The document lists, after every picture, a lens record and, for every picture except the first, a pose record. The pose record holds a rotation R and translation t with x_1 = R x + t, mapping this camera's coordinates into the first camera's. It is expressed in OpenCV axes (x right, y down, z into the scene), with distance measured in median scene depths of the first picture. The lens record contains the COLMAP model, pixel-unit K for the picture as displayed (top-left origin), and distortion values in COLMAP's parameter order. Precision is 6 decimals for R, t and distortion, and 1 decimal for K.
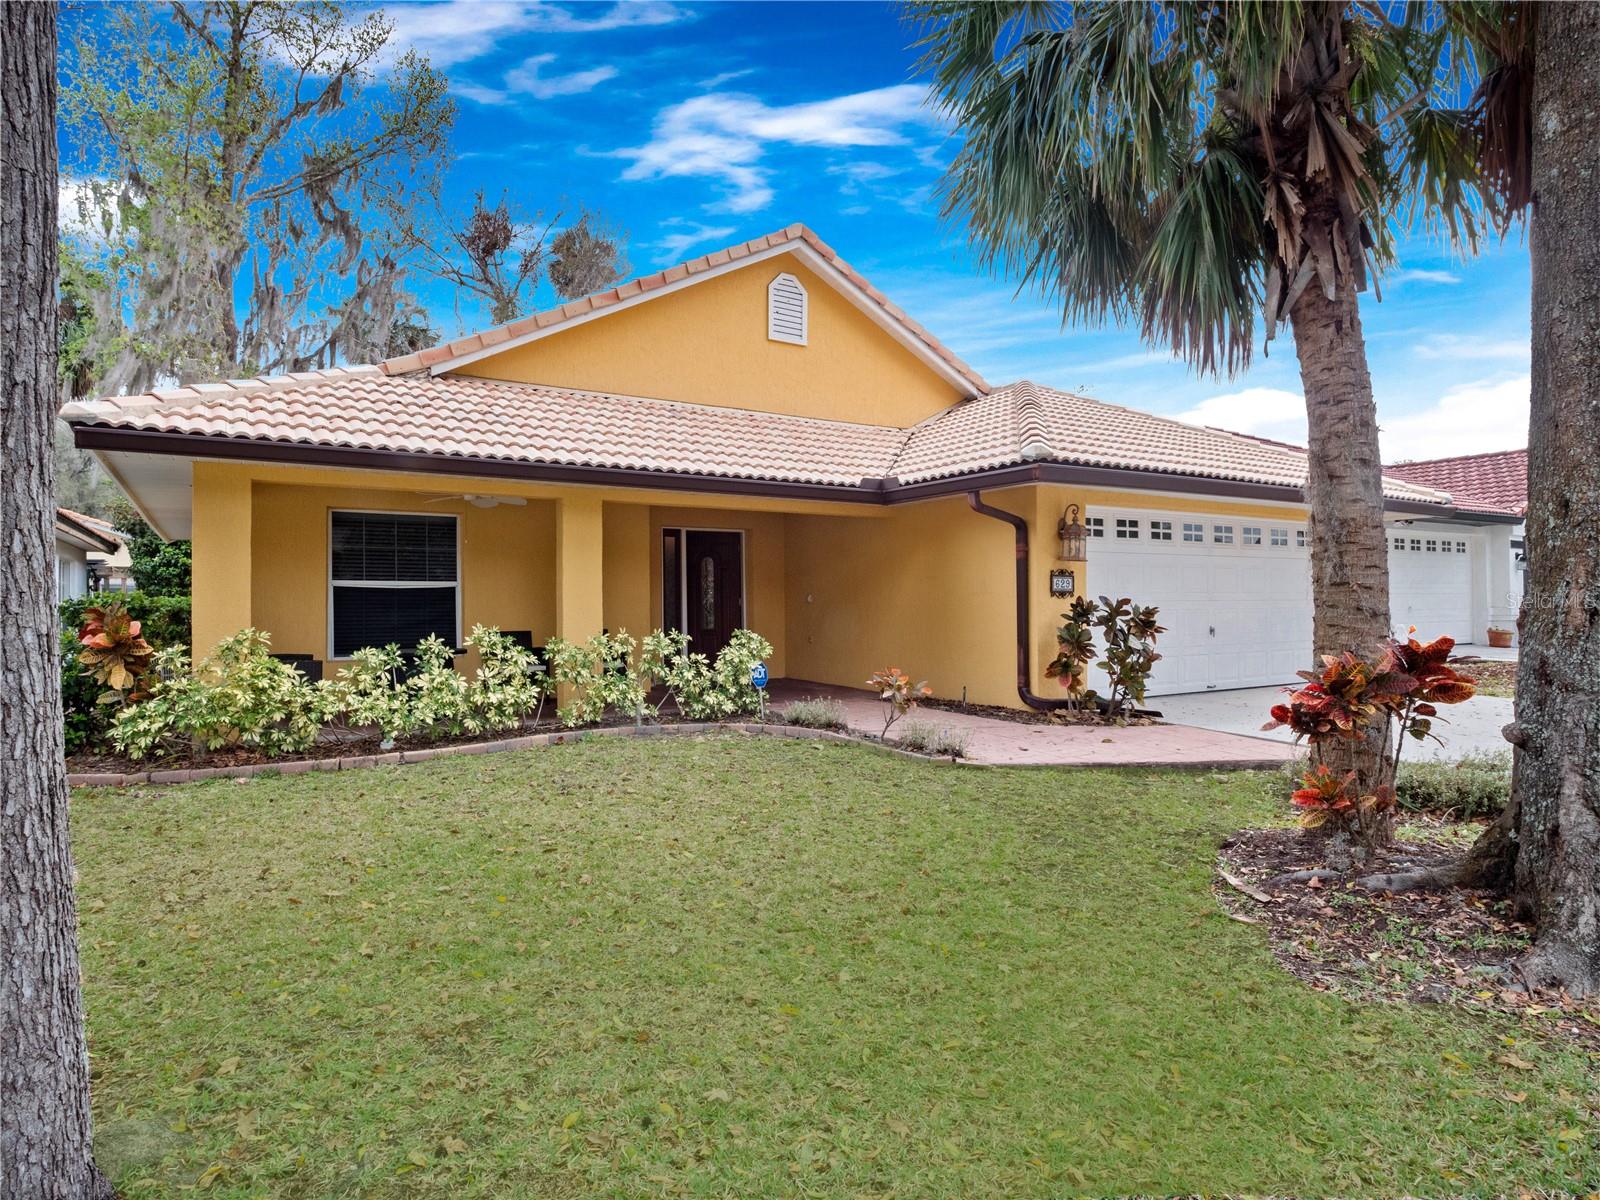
lens RADIAL K [[926.9, 0, 793.4], [0, 926.9, 554.6], [0, 0, 1]] dist [0.018207, -0.000099]
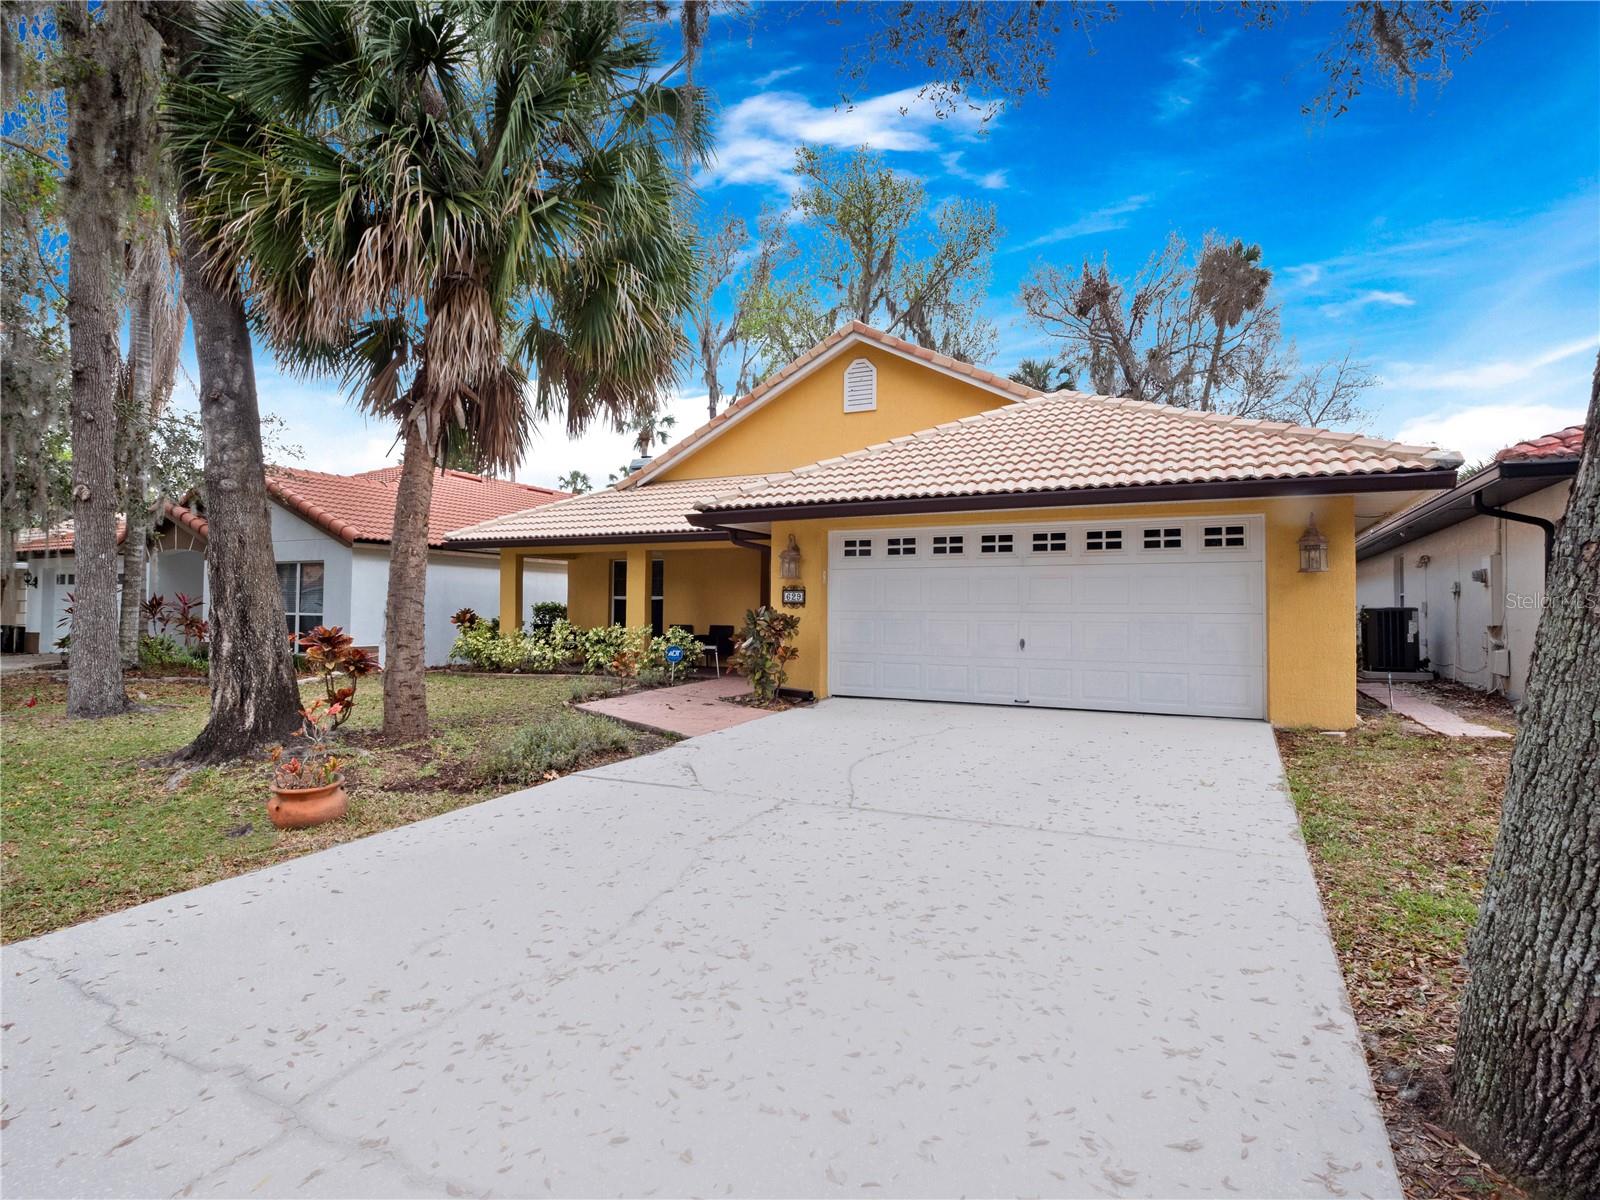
lens RADIAL K [[811.7, 0, 820.2], [0, 811.7, 593.4], [0, 0, 1]] dist [-0.000961, -0.000075]
pose [[0.546788, -0.006994, -0.837242, 1.054058], [0.033383, 0.999352, 0.013453, 0.011447], [0.836606, -0.035306, 0.546667, 0.366143]]
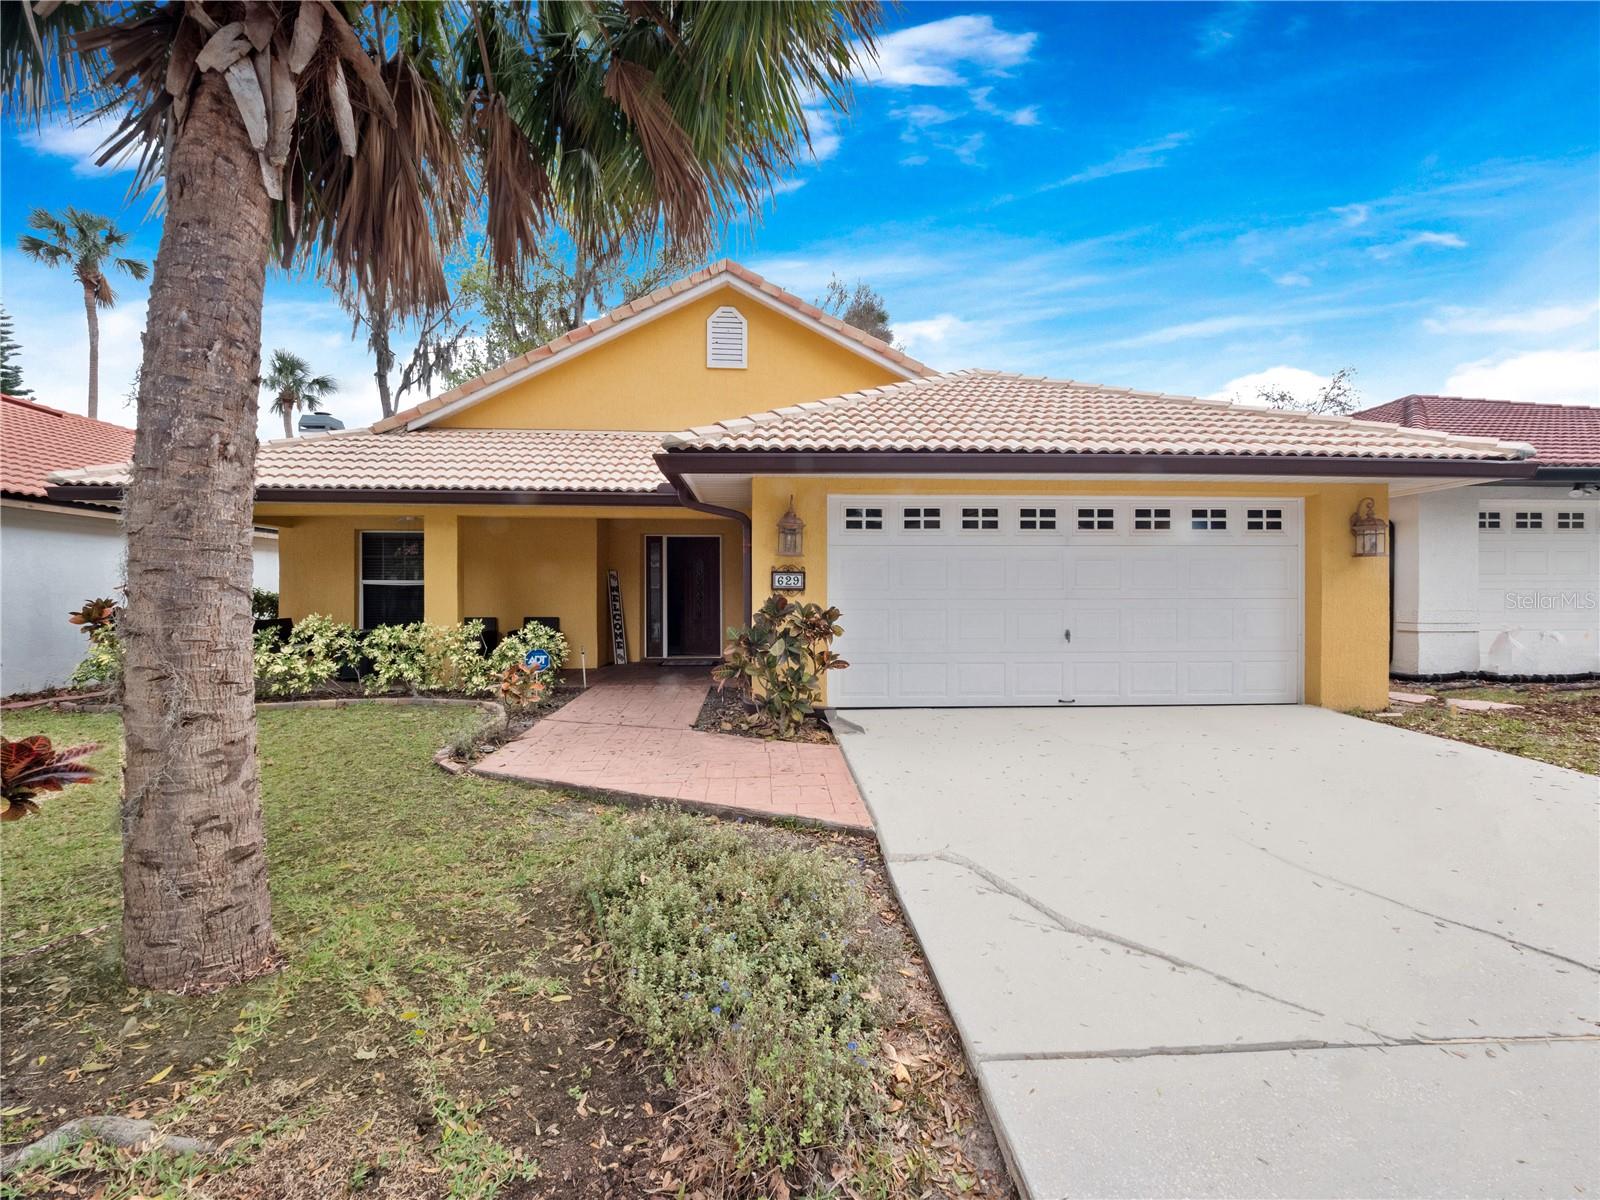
lens RADIAL K [[659.9, 0, 793.6], [0, 659.9, 602.7], [0, 0, 1]] dist [0.012244, -0.009263]
pose [[0.876572, 0.011769, -0.481127, 0.525322], [0.019897, 0.997960, 0.060663, 0.011467], [0.480859, -0.062749, 0.874550, 0.360196]]
